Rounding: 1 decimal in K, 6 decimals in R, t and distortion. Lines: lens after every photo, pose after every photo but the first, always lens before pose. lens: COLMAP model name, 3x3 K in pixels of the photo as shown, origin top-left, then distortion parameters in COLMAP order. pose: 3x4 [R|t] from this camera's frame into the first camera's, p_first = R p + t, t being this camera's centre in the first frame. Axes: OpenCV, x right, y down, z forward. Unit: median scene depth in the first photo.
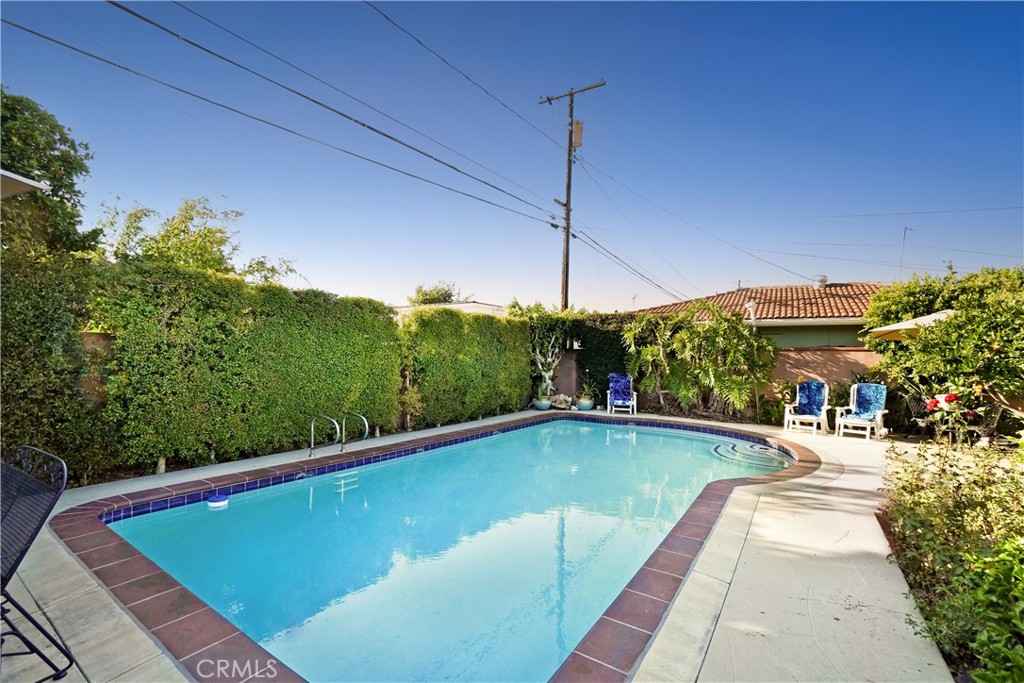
lens RADIAL K [[442.5, 0, 508.3], [0, 442.5, 355.1], [0, 0, 1]] dist [-0.000588, -0.000102]
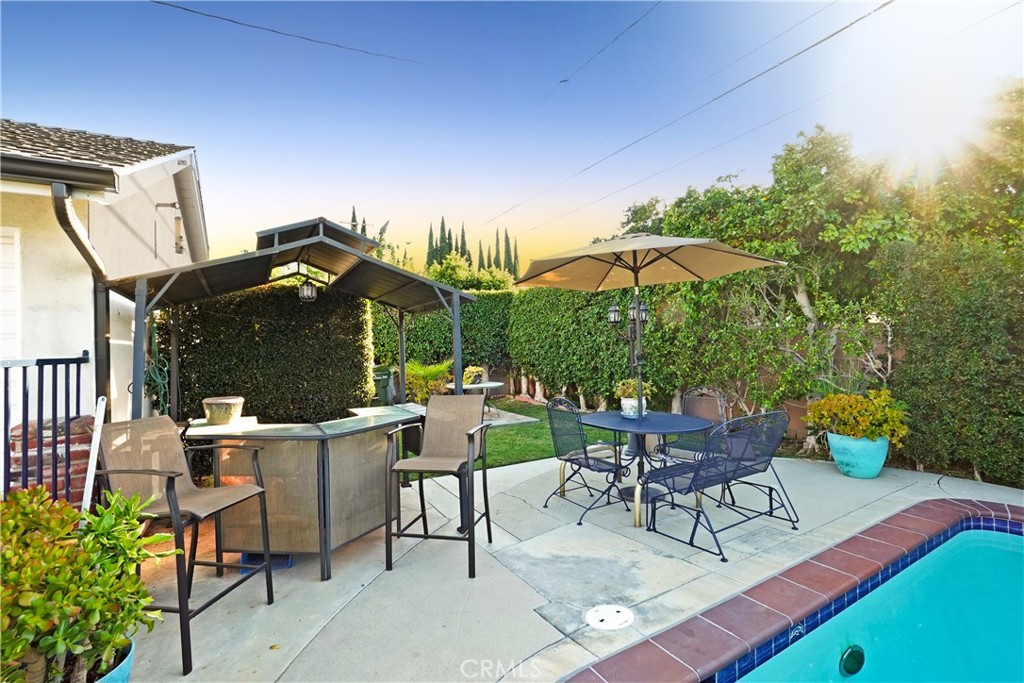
lens RADIAL K [[442.5, 0, 508.3], [0, 442.5, 355.1], [0, 0, 1]] dist [-0.000588, -0.000102]
pose [[-0.417012, 0.005588, -0.908884, 0.356023], [0.011843, 0.999930, 0.000714, 0.014802], [0.908824, -0.010466, -0.417049, 0.534395]]
